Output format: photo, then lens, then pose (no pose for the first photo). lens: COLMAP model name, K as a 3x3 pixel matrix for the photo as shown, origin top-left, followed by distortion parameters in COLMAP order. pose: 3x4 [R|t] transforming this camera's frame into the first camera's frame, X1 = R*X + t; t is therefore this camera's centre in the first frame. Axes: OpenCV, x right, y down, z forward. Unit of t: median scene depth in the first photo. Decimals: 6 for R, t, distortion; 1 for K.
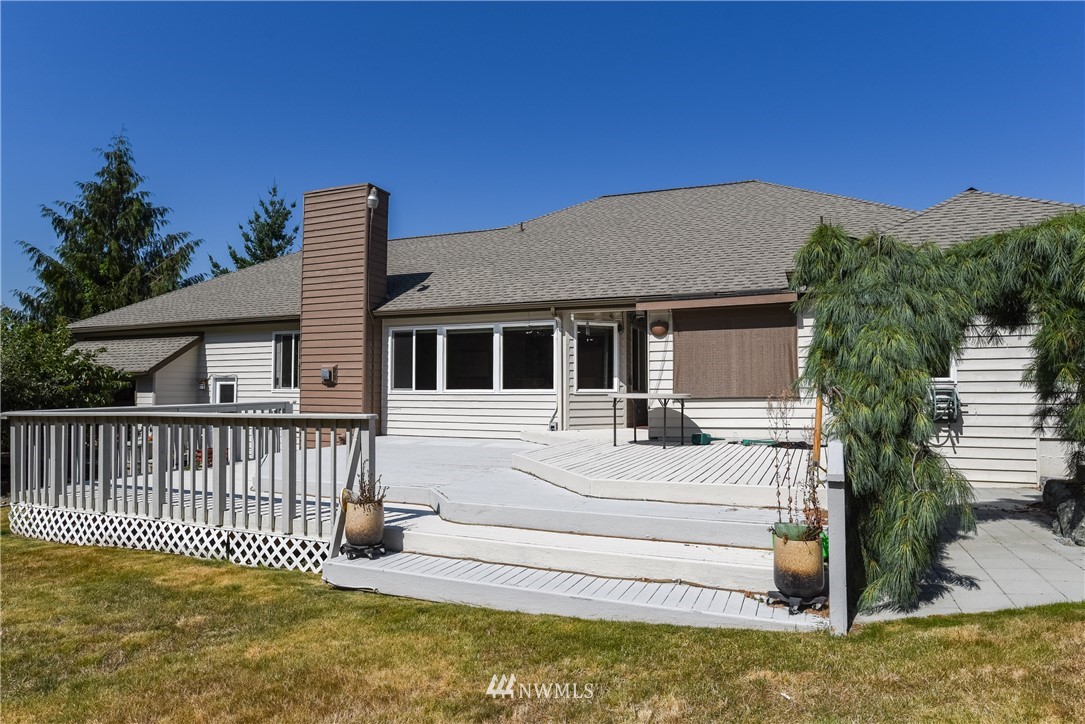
lens RADIAL K [[664.9, 0, 541.4], [0, 664.9, 366.0], [0, 0, 1]] dist [-0.031369, -0.001128]
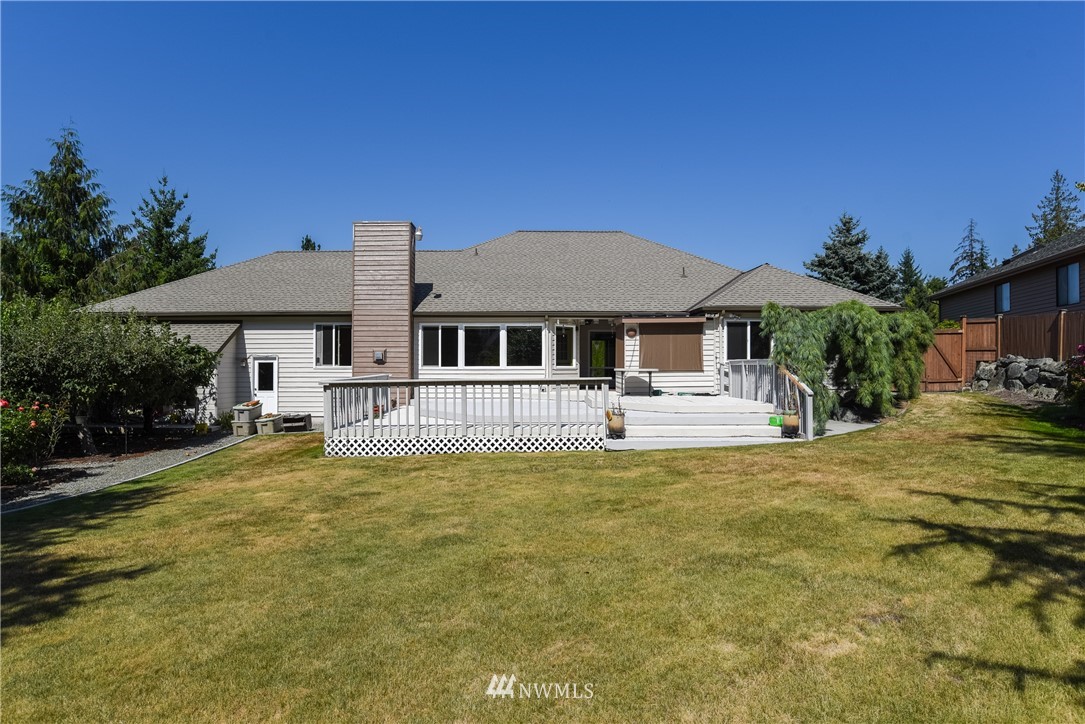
lens RADIAL K [[607.7, 0, 541.4], [0, 607.7, 364.9], [0, 0, 1]] dist [-0.036390, 0.000512]
pose [[0.921683, 0.000457, 0.387943, -0.511751], [-0.013445, 0.999436, 0.030765, -0.012160], [-0.387710, -0.033571, 0.921170, -0.321999]]
